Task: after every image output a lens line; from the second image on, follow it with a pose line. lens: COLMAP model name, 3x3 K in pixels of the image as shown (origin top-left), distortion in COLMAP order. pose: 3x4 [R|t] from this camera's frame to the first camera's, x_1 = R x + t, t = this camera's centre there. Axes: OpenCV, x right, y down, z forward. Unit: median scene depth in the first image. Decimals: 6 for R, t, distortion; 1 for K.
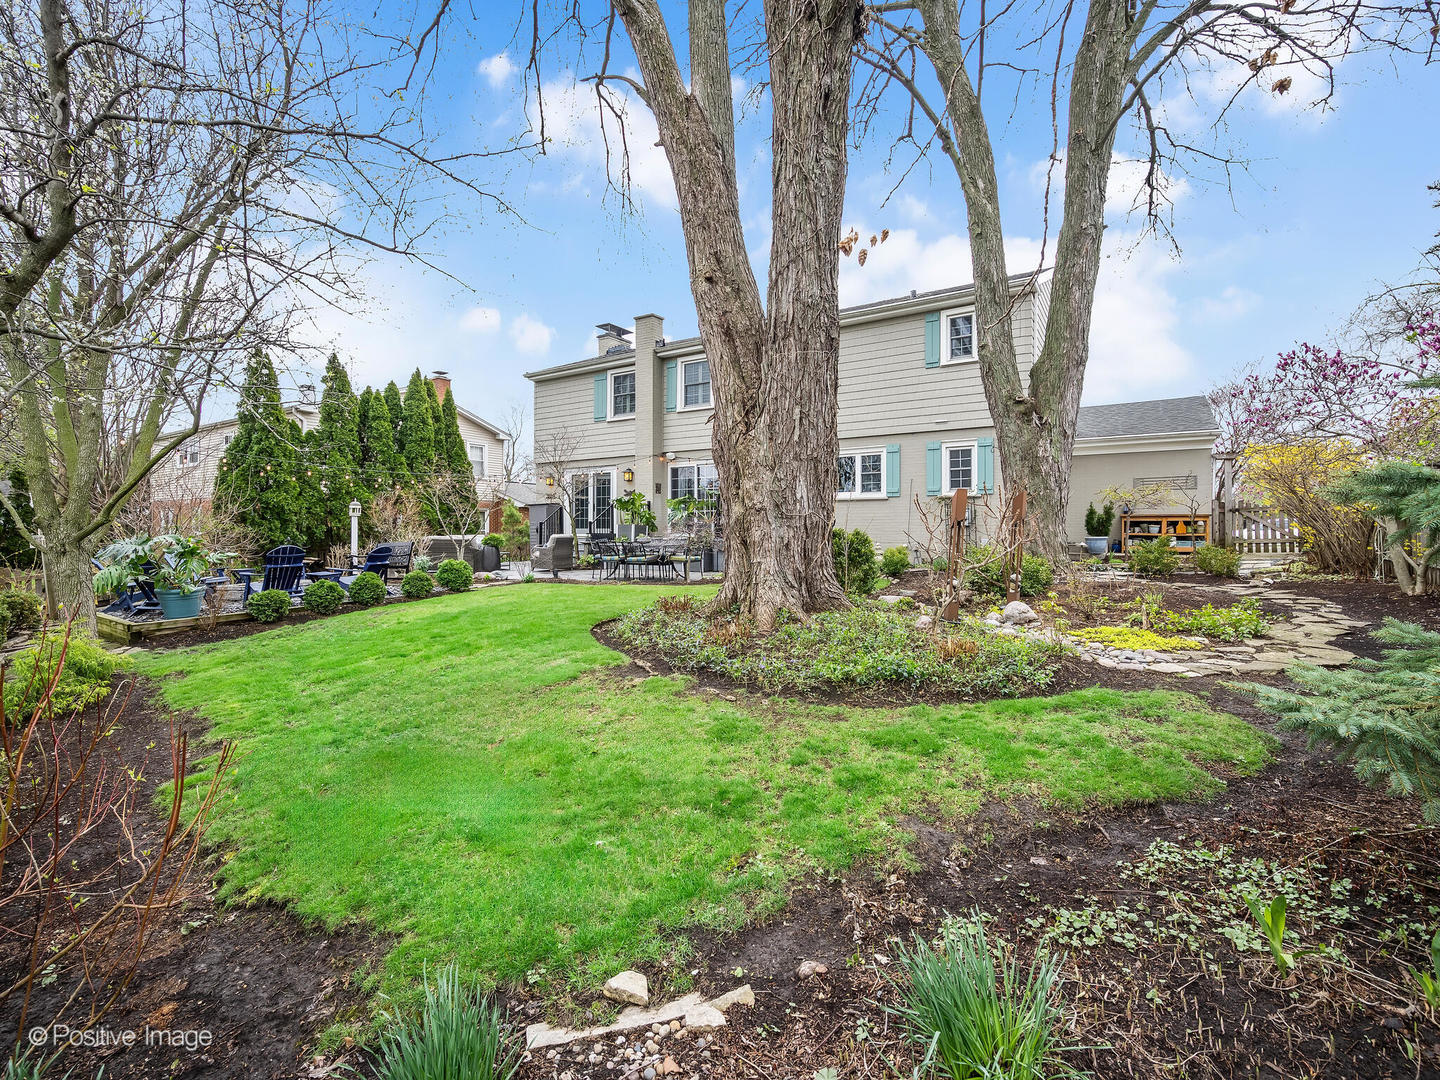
lens RADIAL K [[657.3, 0, 717.8], [0, 657.3, 521.7], [0, 0, 1]] dist [0.022273, -0.021869]
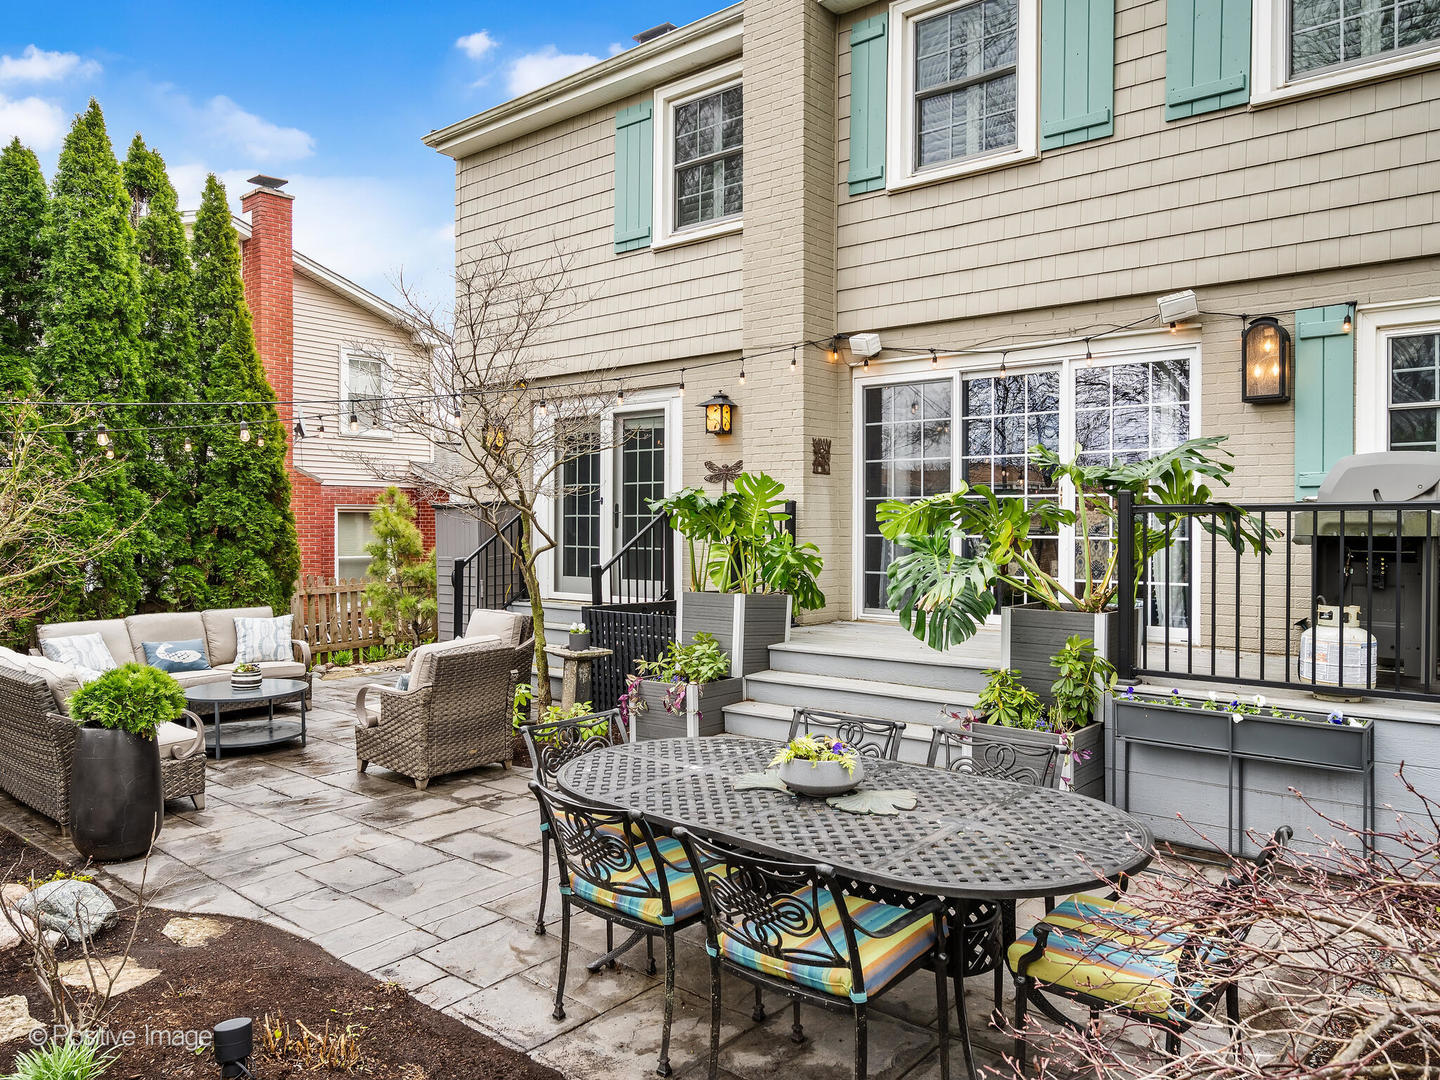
lens RADIAL K [[1025.1, 0, 720.0], [0, 1025.1, 540.0], [0, 0, 1]] dist [-0.004892, -0.001726]
pose [[0.991692, 0.002618, -0.128610, -0.074545], [0.001668, 0.999447, 0.033207, -0.028280], [0.128626, -0.033146, 0.991139, 0.526408]]
